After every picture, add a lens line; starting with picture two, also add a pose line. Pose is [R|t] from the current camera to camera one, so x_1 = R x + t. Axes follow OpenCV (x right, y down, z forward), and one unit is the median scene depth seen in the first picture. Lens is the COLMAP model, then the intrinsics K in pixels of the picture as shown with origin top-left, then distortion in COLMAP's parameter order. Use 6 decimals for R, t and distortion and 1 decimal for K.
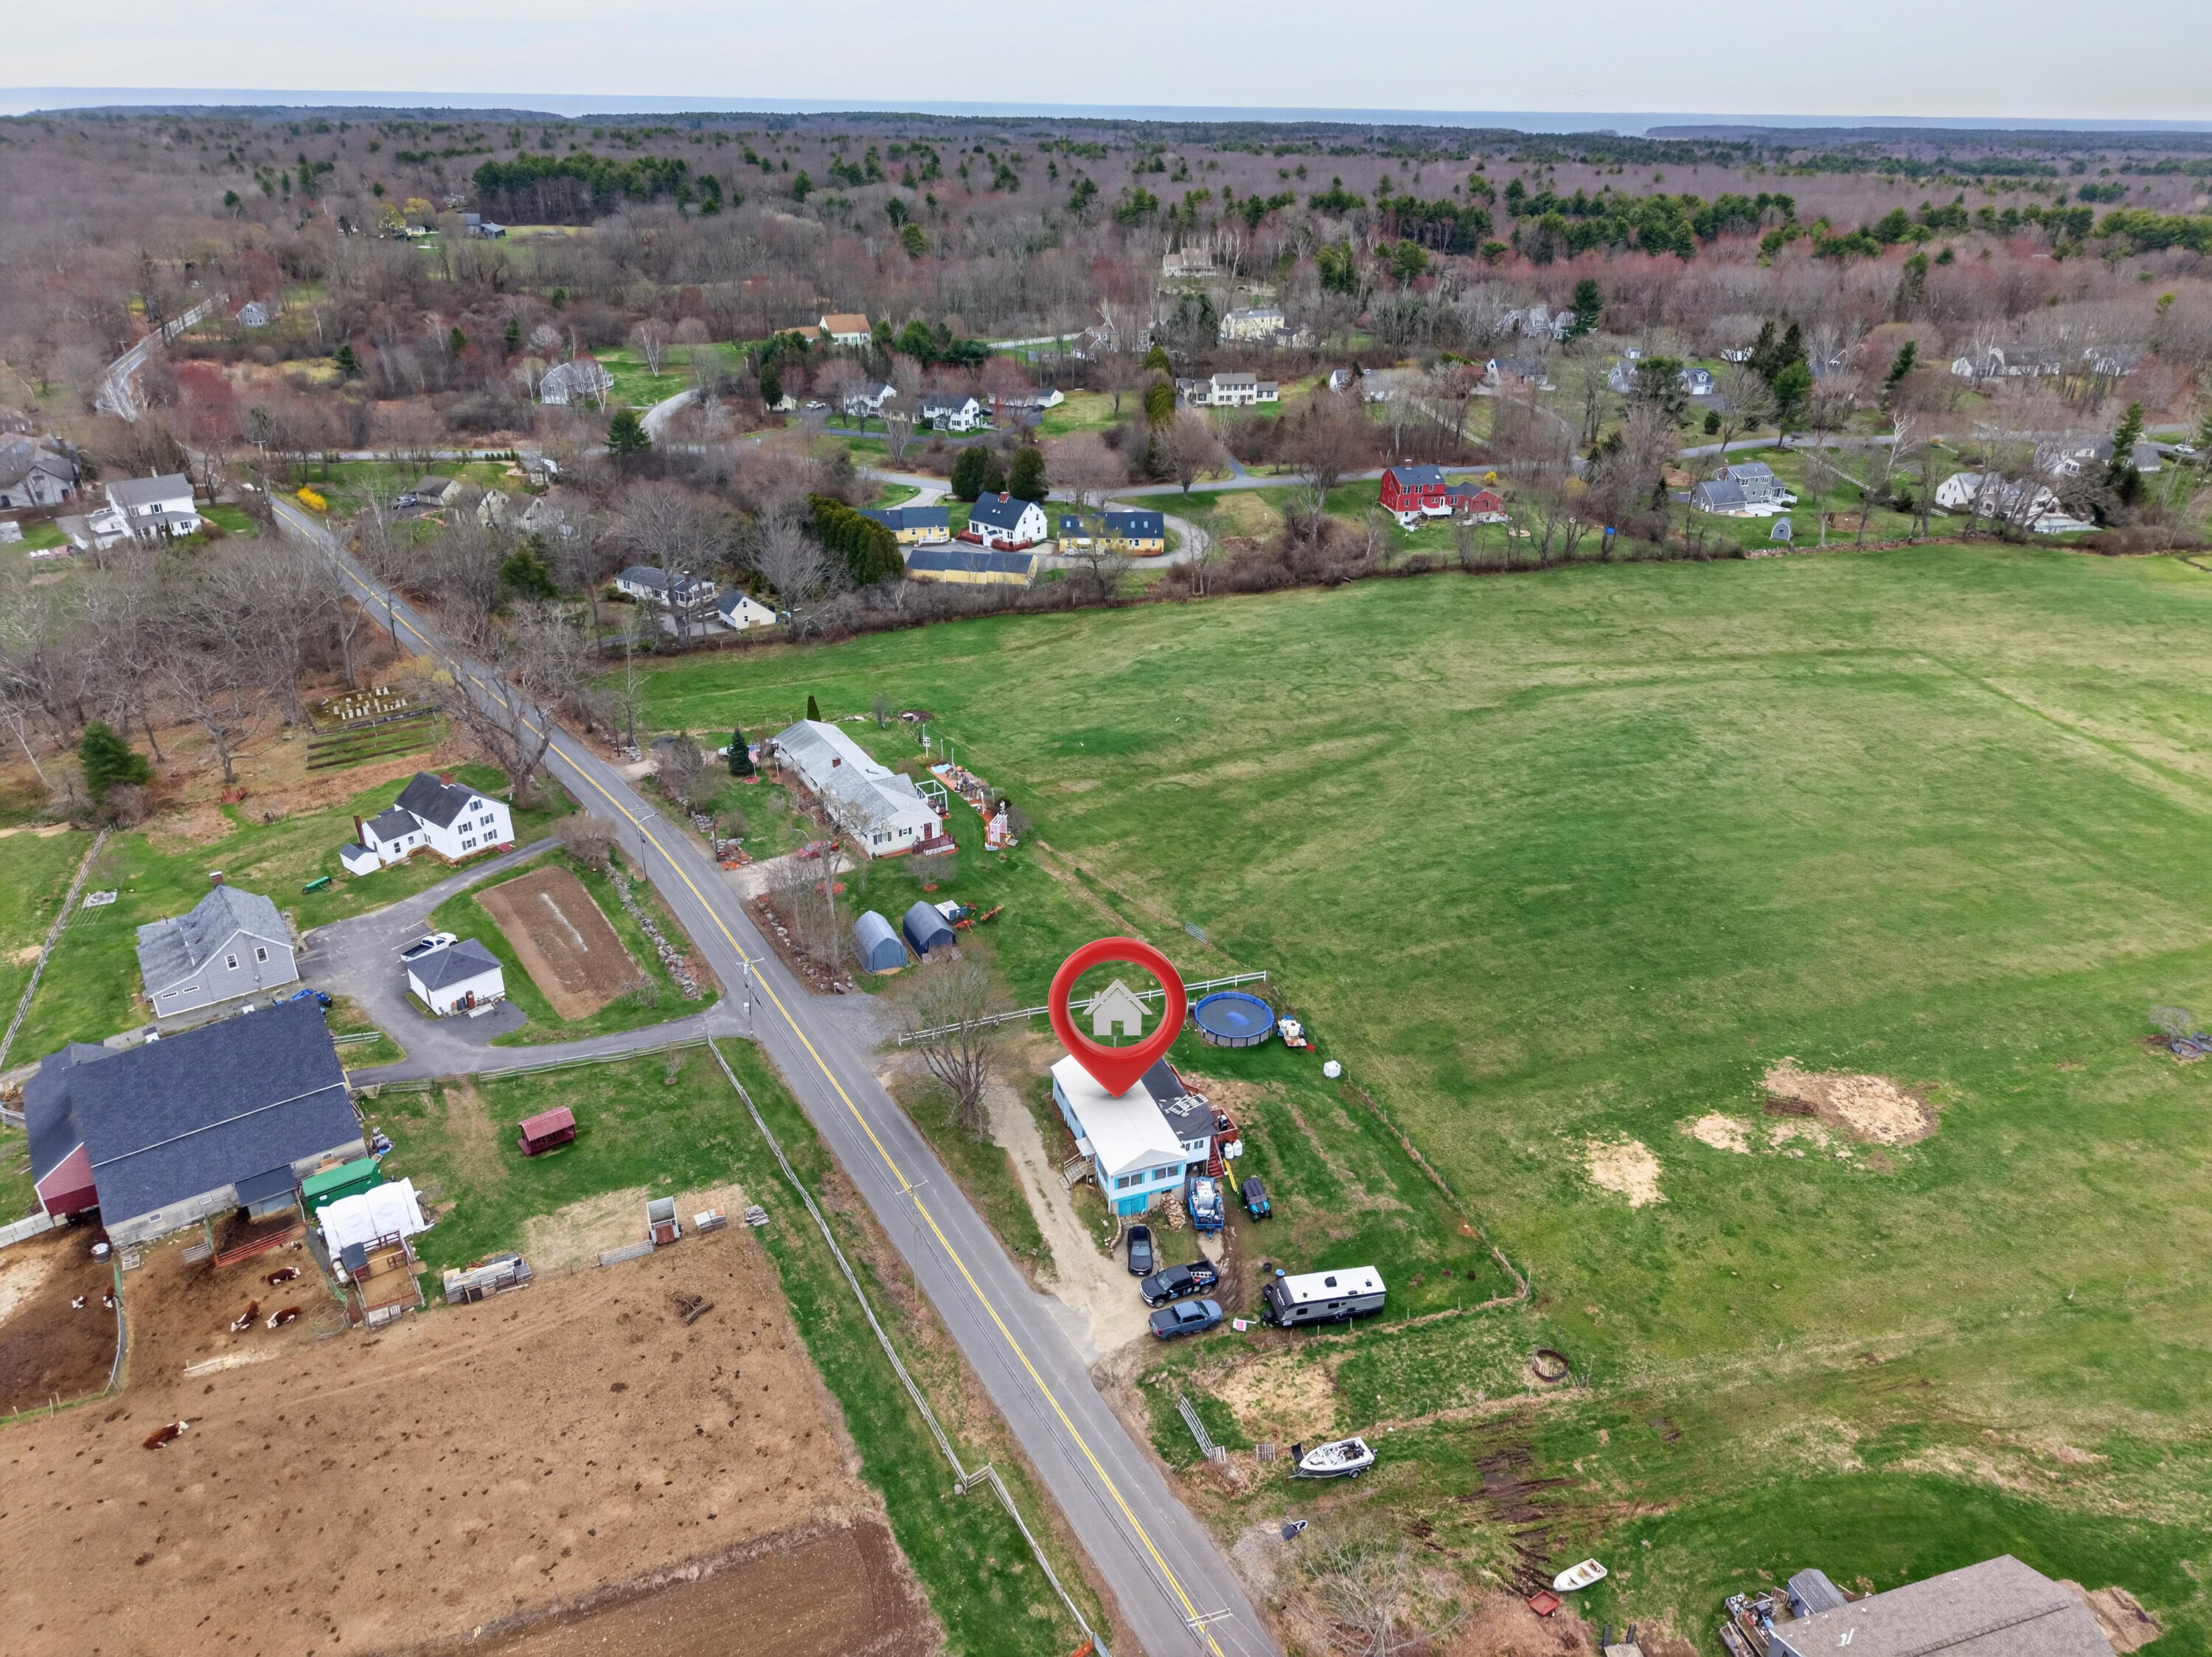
lens RADIAL K [[1470.8, 0, 1118.8], [0, 1470.8, 829.1], [0, 0, 1]] dist [0.061402, -0.088379]
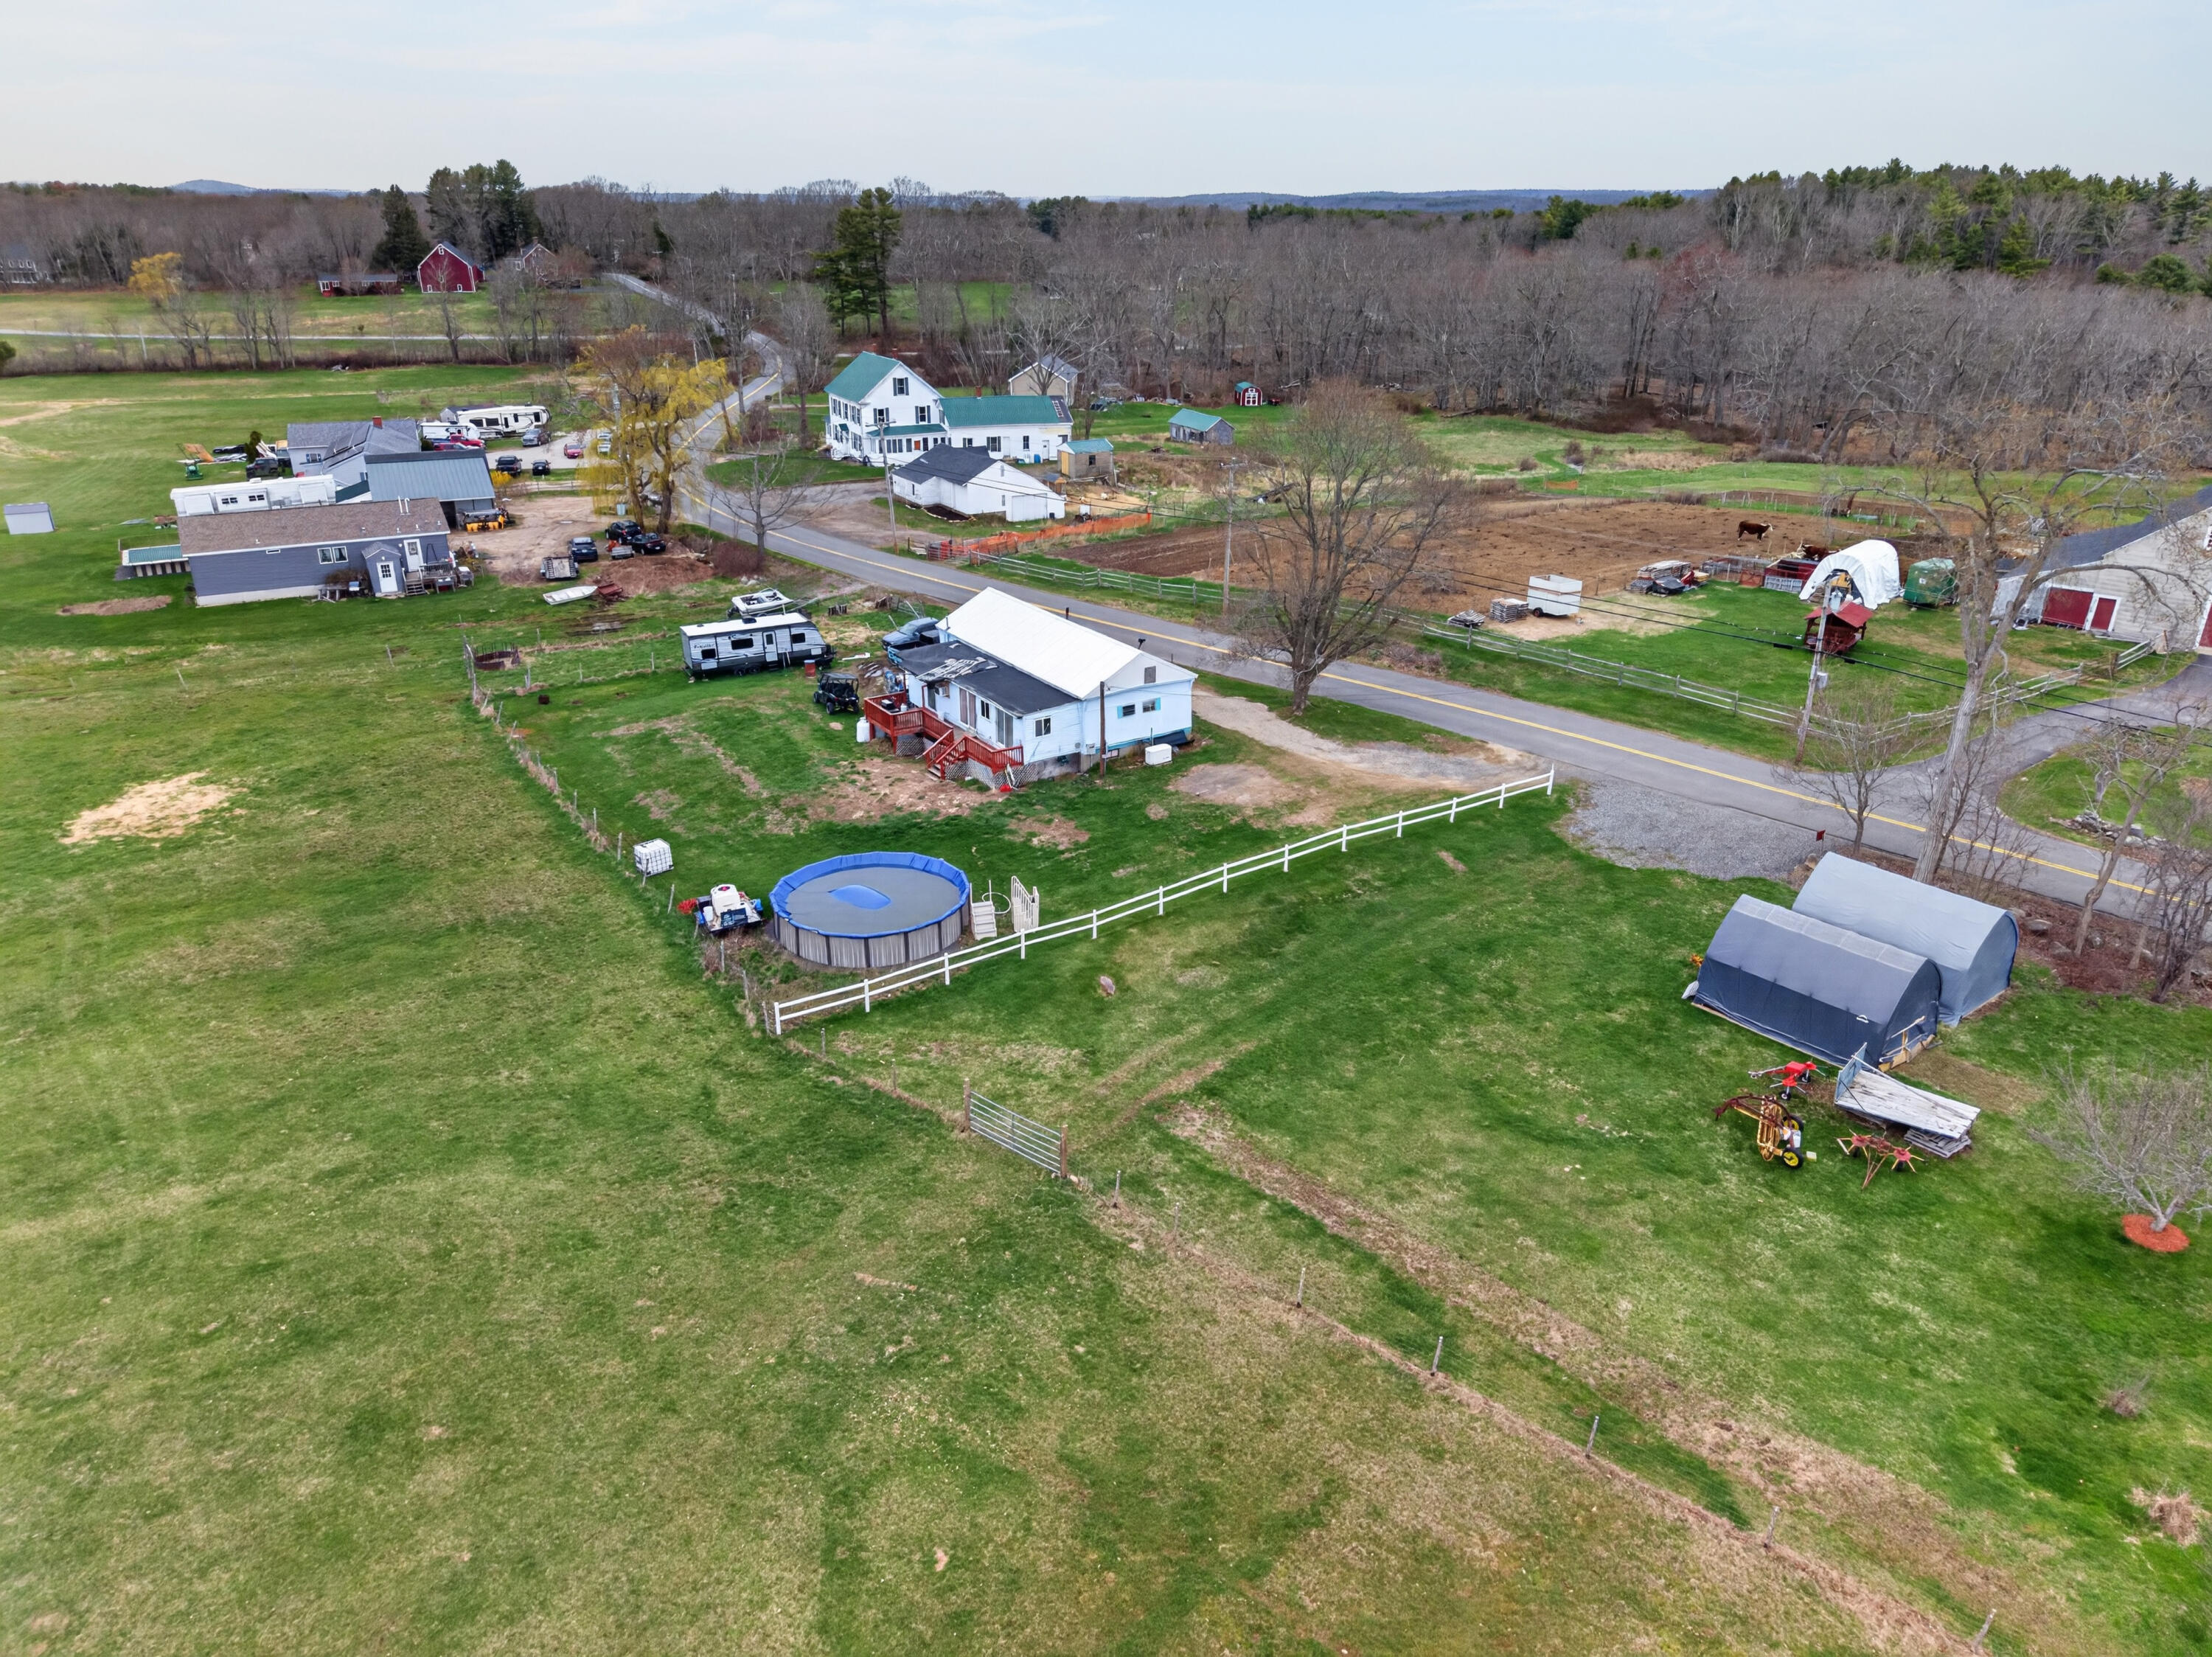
lens RADIAL K [[1502.3, 0, 1106.5], [0, 1502.3, 779.4], [0, 0, 1]] dist [0.032837, -0.032891]
pose [[-0.974183, 0.056573, -0.218559, 0.122940], [-0.122156, 0.682049, 0.721032, -0.234489], [0.189858, 0.729115, -0.657530, 1.480845]]
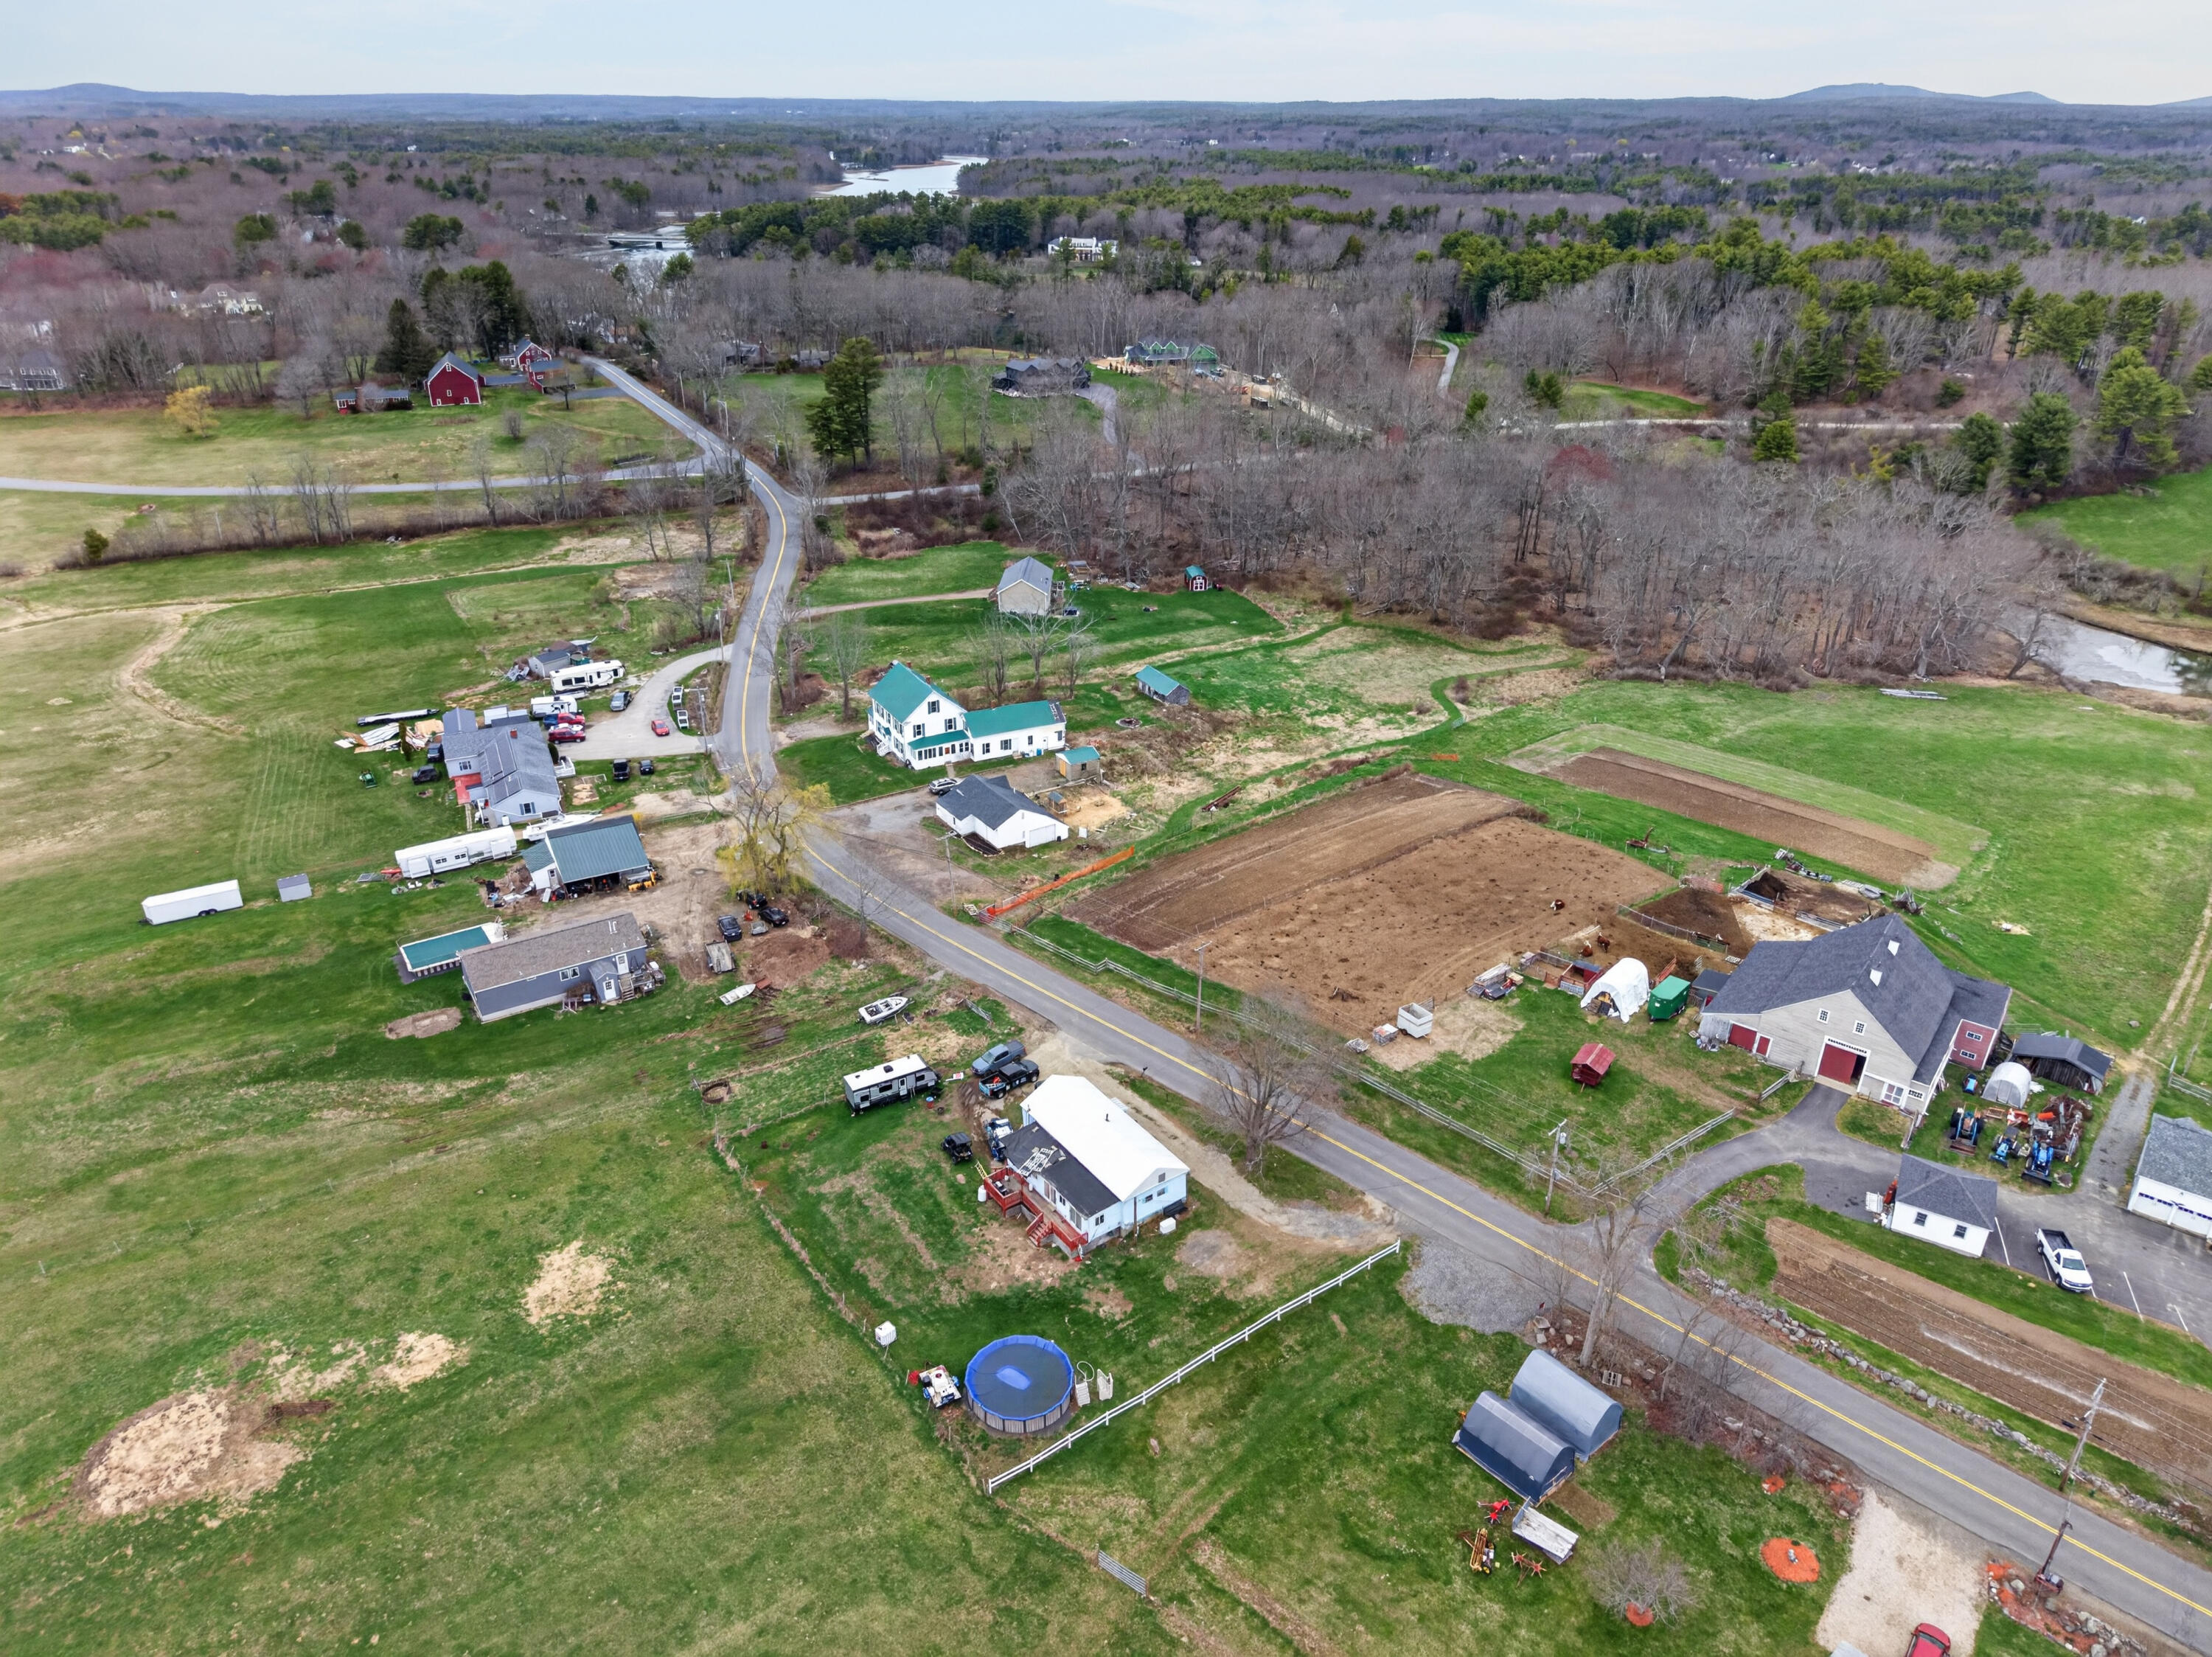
lens RADIAL K [[1502.3, 0, 1106.5], [0, 1502.3, 779.4], [0, 0, 1]] dist [0.032837, -0.032891]
pose [[-0.964082, 0.086875, -0.250994, 0.235141], [-0.137571, 0.645023, 0.751678, -0.746369], [0.227199, 0.759209, -0.609904, 1.460842]]
